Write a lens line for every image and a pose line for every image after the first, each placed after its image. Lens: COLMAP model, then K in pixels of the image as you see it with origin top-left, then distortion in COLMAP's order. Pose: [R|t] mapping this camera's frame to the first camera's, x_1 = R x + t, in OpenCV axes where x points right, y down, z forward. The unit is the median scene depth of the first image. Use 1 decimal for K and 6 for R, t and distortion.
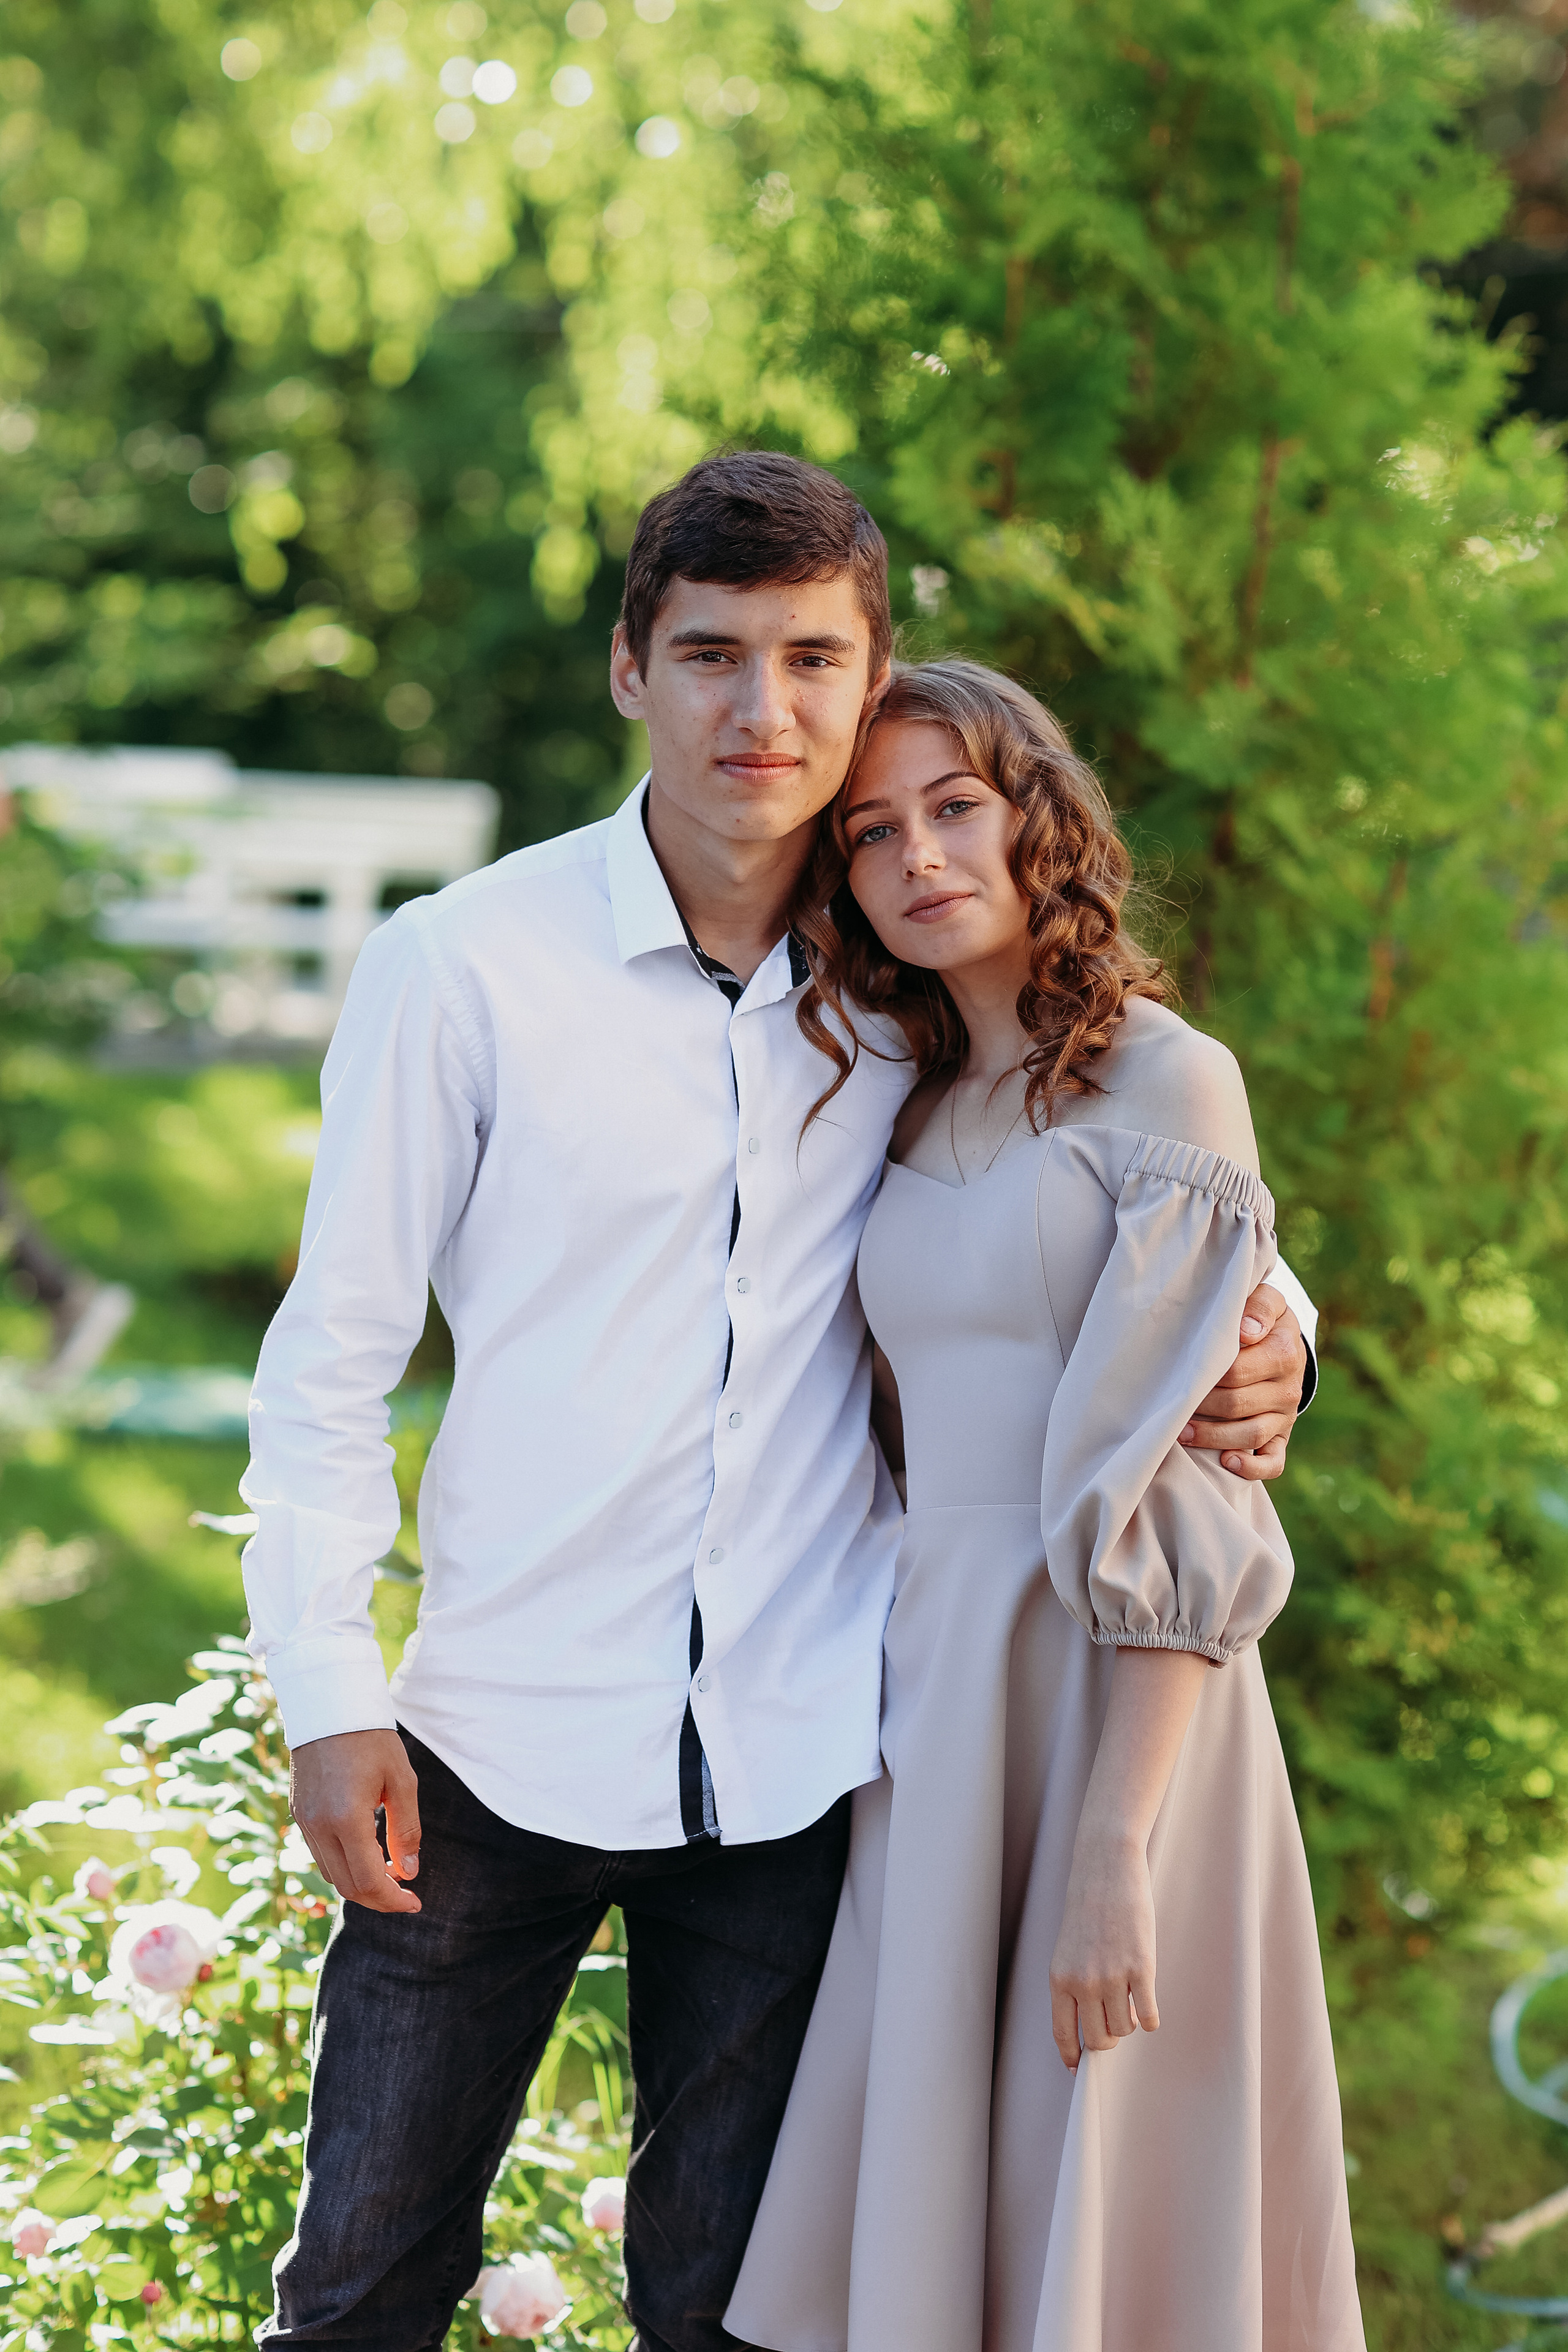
lens RADIAL K [[5823.4, 0, 784.0], [0, 5823.4, 1176.0], [0, 0, 1]] dist [-0.605057, 10.697459]
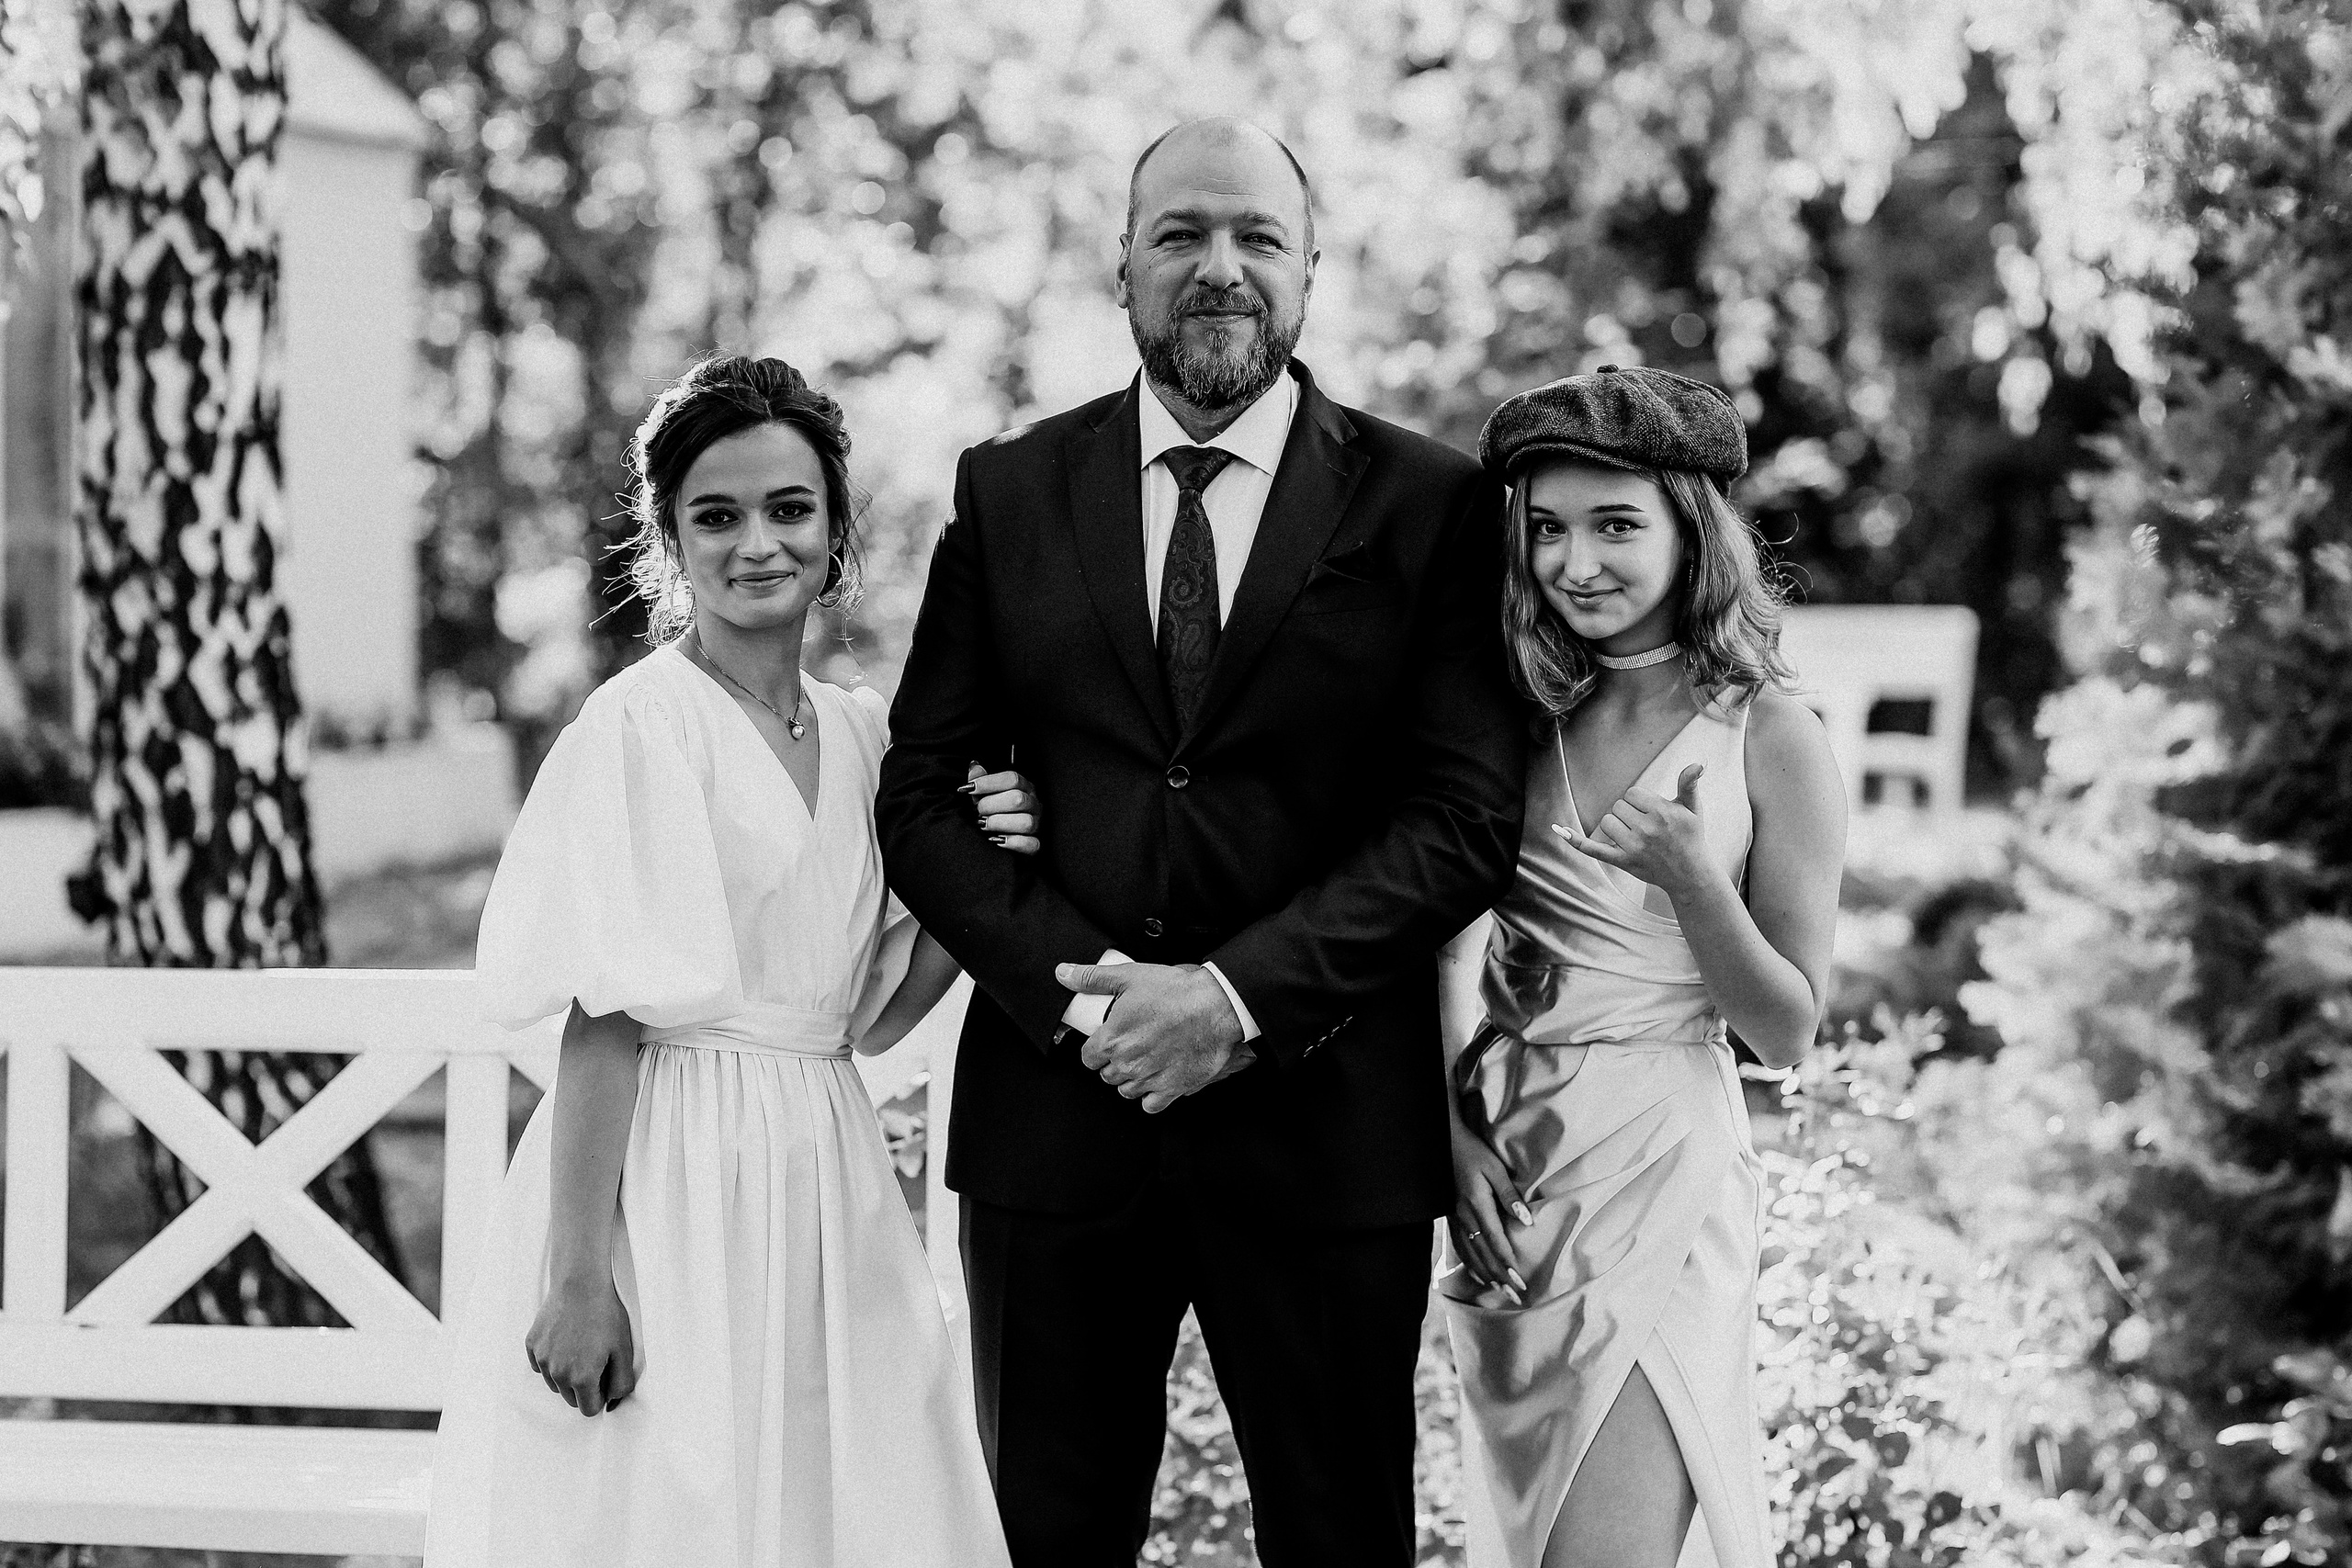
lens RADIAL K [[5822.9, 0, 1176.0], [0, 5822.9, 784.0], [0, 0, 1]] dist [-0.605057, 10.697459]
pose [[0.982075, -0.024650, -0.186869, 0.024860], [0.017348, 0.999024, -0.040609, 0.038821], [0.187688, 0.036639, 0.981545, -0.345321]]
